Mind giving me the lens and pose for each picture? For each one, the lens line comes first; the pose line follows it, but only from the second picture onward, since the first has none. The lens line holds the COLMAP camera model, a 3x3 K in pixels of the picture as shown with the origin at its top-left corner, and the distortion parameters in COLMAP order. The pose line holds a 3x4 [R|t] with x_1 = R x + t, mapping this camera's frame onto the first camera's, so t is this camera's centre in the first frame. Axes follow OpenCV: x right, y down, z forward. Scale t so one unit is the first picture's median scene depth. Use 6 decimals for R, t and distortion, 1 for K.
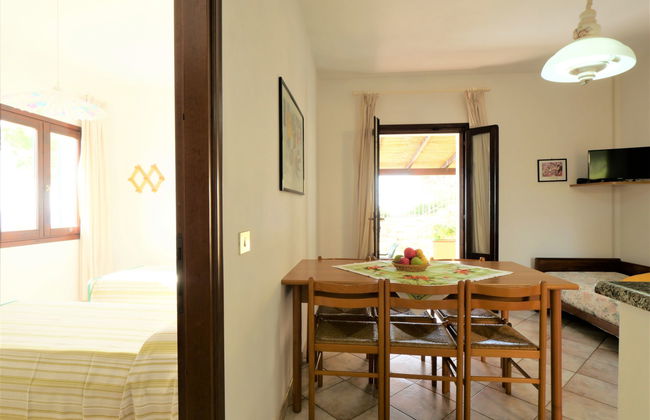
lens RADIAL K [[335.7, 0, 323.9], [0, 335.7, 209.0], [0, 0, 1]] dist [-0.003633, -0.001997]
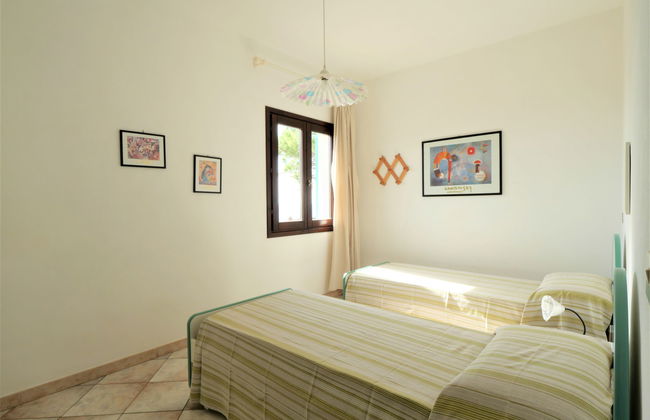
lens RADIAL K [[335.7, 0, 323.9], [0, 335.7, 209.0], [0, 0, 1]] dist [-0.003633, -0.001997]
pose [[0.810294, 0.005400, -0.585999, -0.148484], [0.005904, 0.999832, 0.017377, 0.002041], [0.585994, -0.017540, 0.810125, 0.141581]]
